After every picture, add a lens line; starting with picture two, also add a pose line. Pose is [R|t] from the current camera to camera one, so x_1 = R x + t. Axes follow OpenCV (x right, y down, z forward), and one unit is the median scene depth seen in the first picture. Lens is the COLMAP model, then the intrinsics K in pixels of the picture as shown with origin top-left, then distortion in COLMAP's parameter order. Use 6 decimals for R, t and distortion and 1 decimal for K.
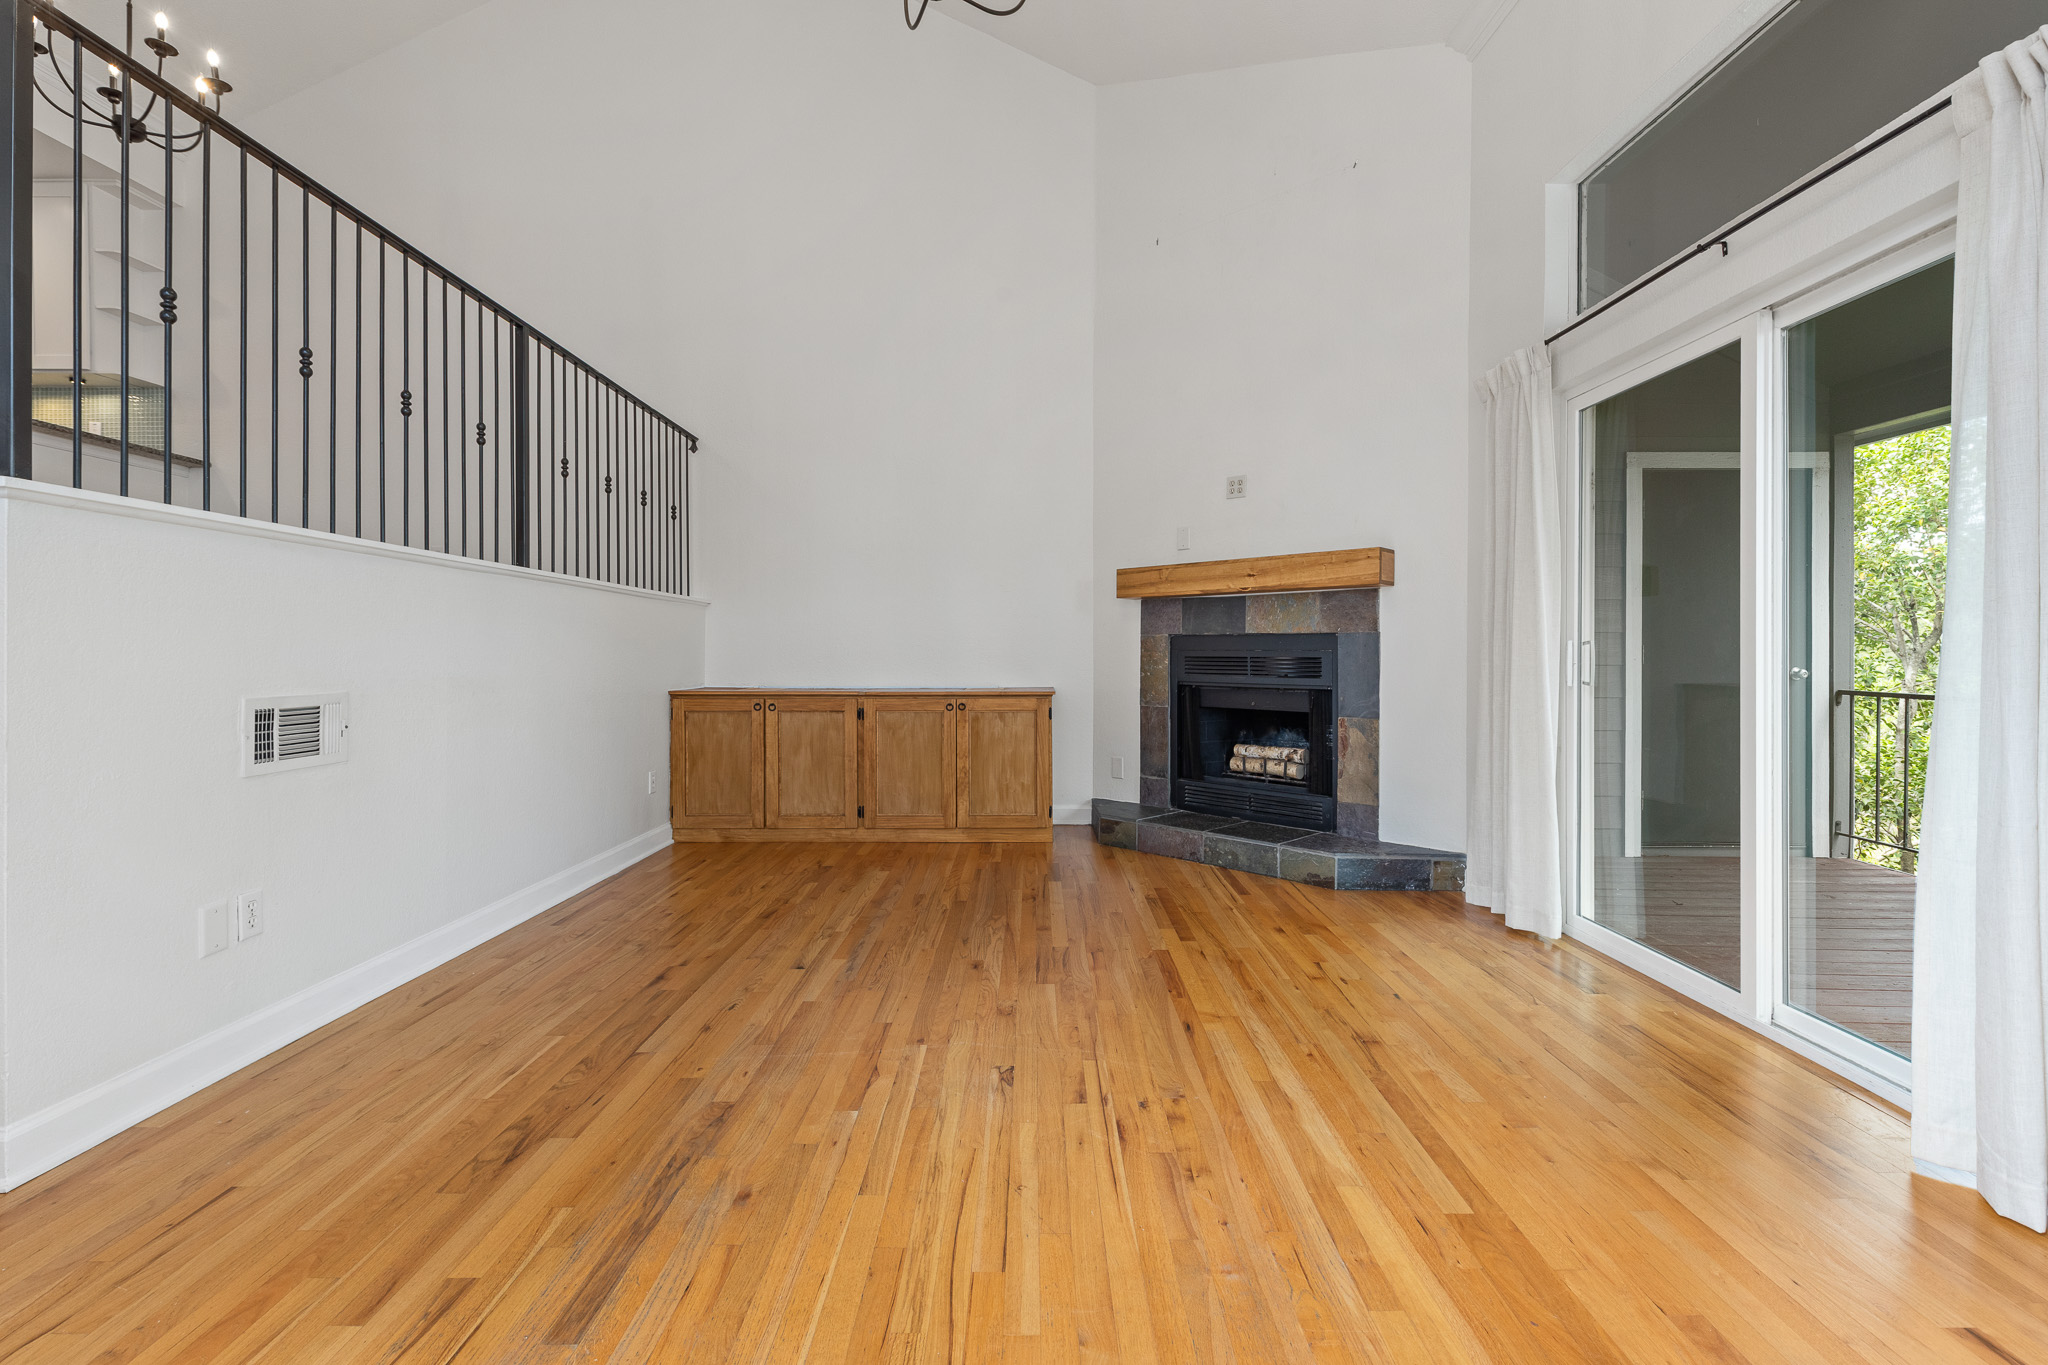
lens RADIAL K [[921.7, 0, 1039.3], [0, 921.7, 656.4], [0, 0, 1]] dist [0.003515, -0.002637]
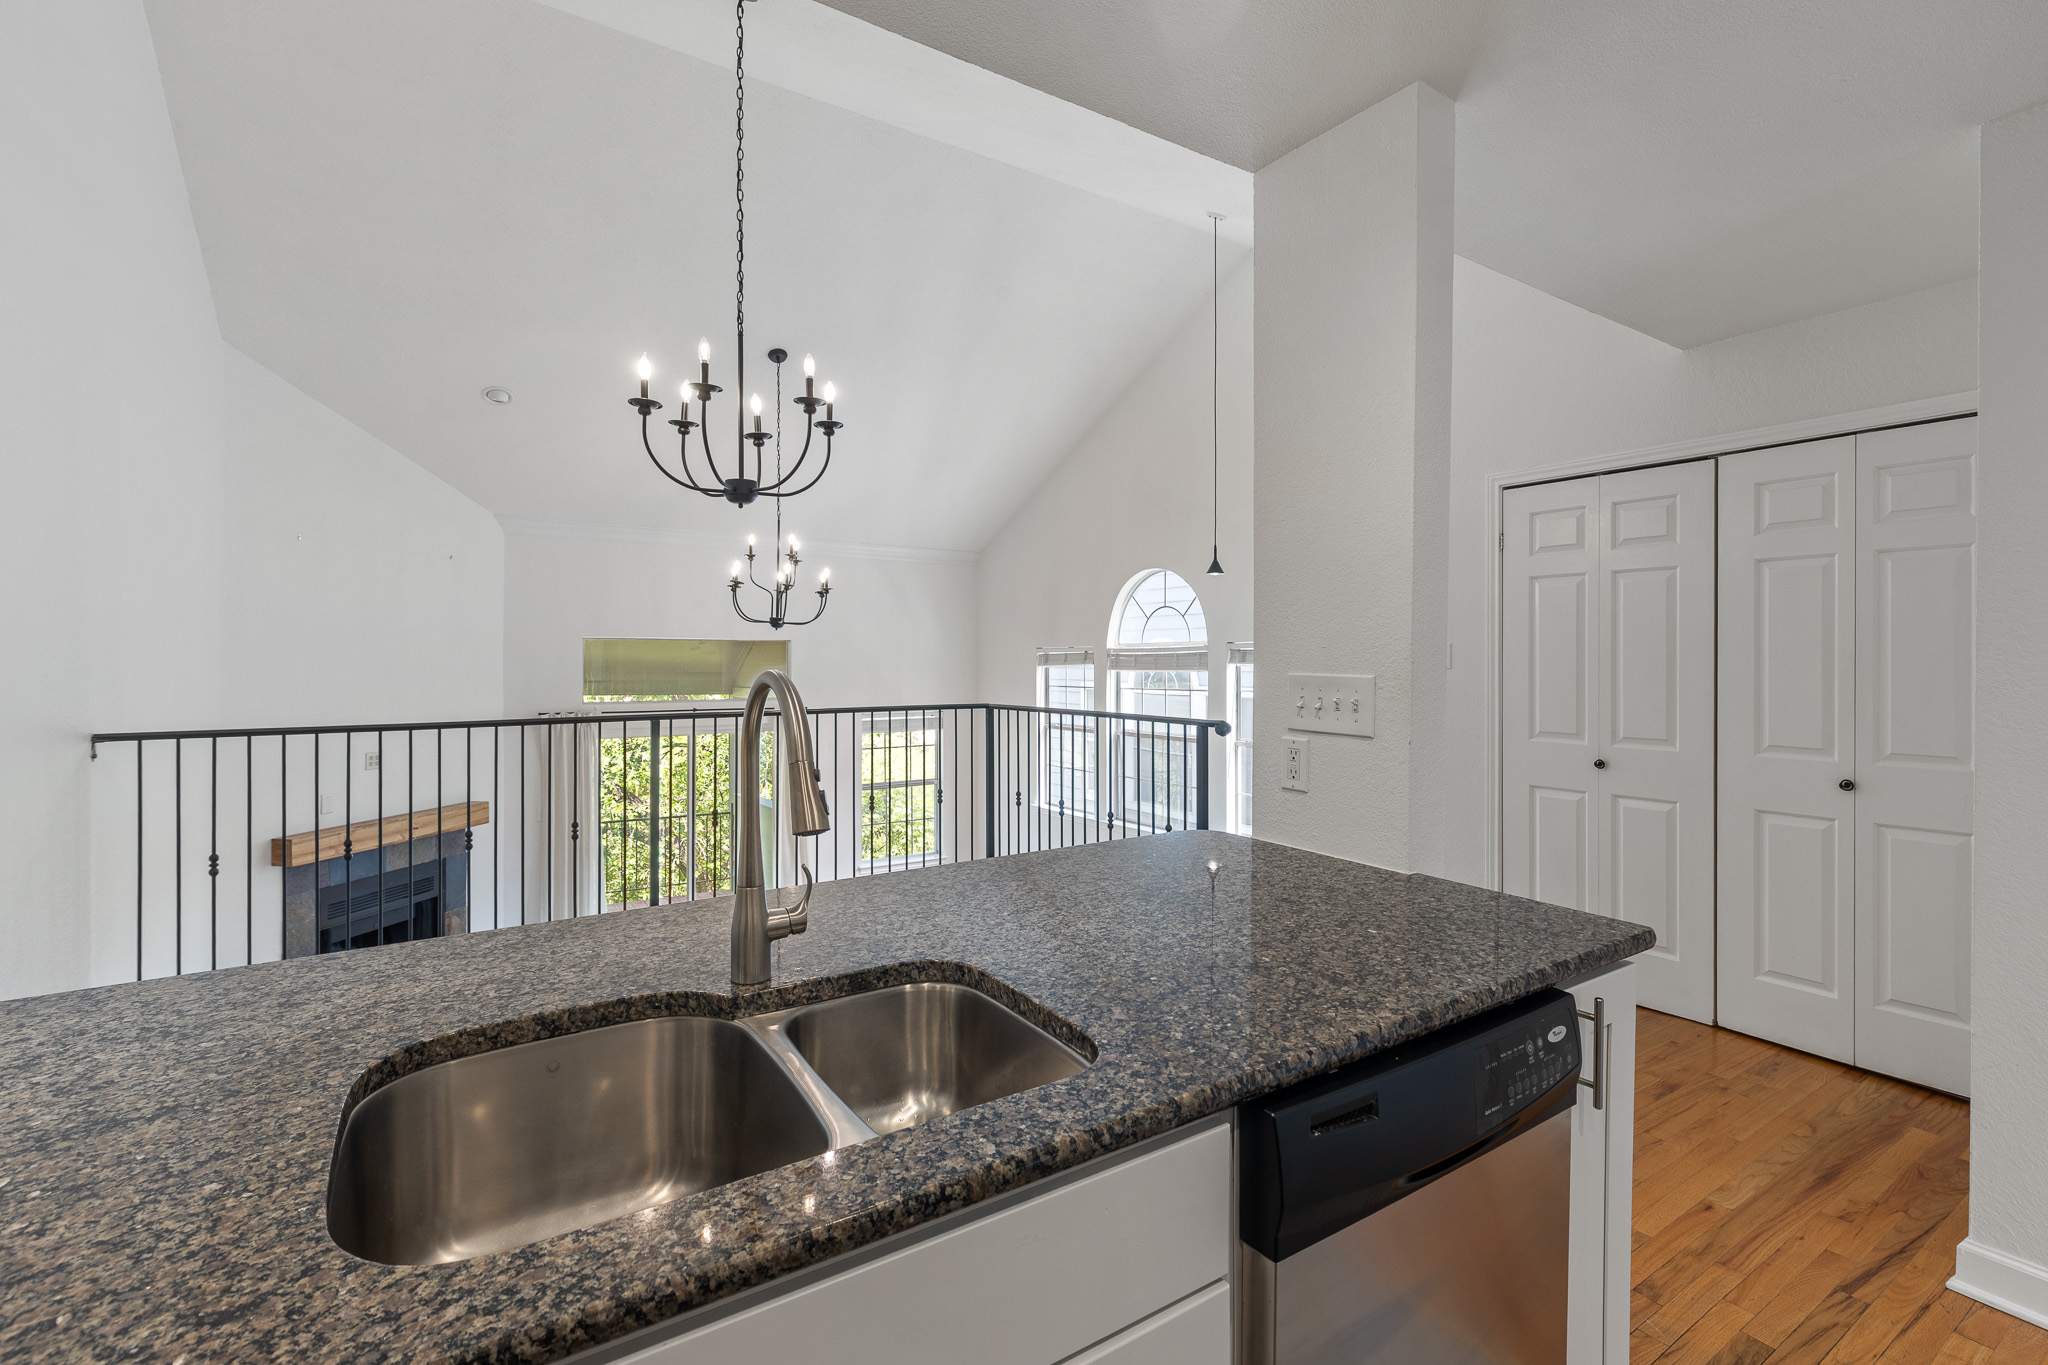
lens RADIAL K [[921.7, 0, 1026.2], [0, 921.7, 661.9], [0, 0, 1]] dist [0.003515, -0.002637]
pose [[-0.539596, -0.002943, 0.841919, -1.543727], [0.001074, 0.999991, 0.004183, -0.368929], [-0.841923, 0.003161, -0.539588, 1.053268]]
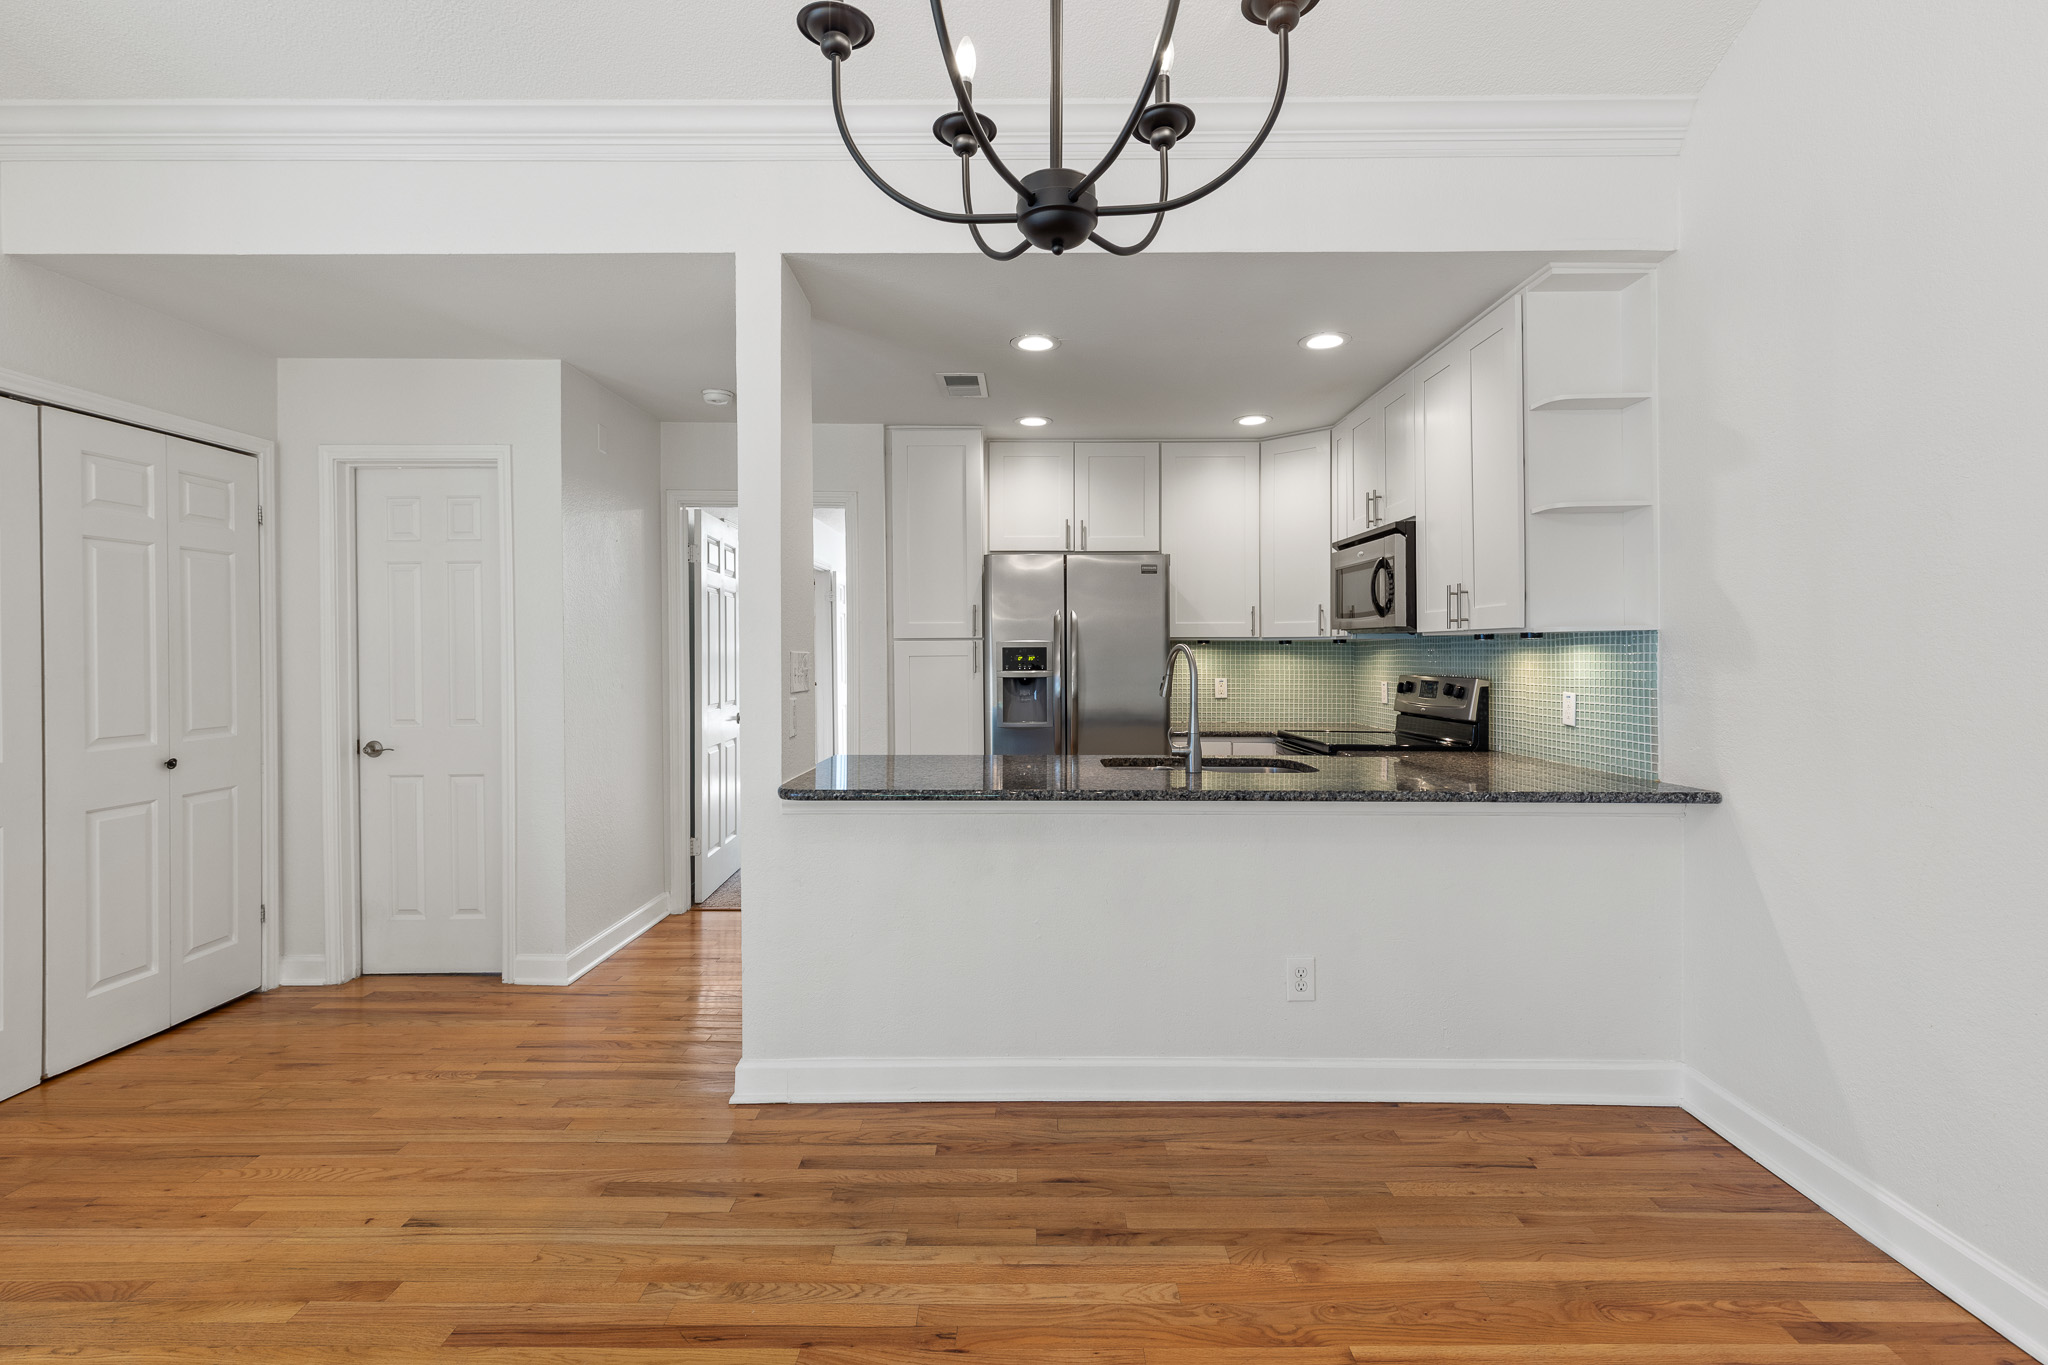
lens RADIAL K [[921.7, 0, 1031.3], [0, 921.7, 658.2], [0, 0, 1]] dist [0.003515, -0.002637]
pose [[-0.007025, 0.009269, -0.999932, -0.579834], [0.004205, 0.999948, 0.009240, -0.361348], [0.999966, -0.004139, -0.007063, 0.856434]]
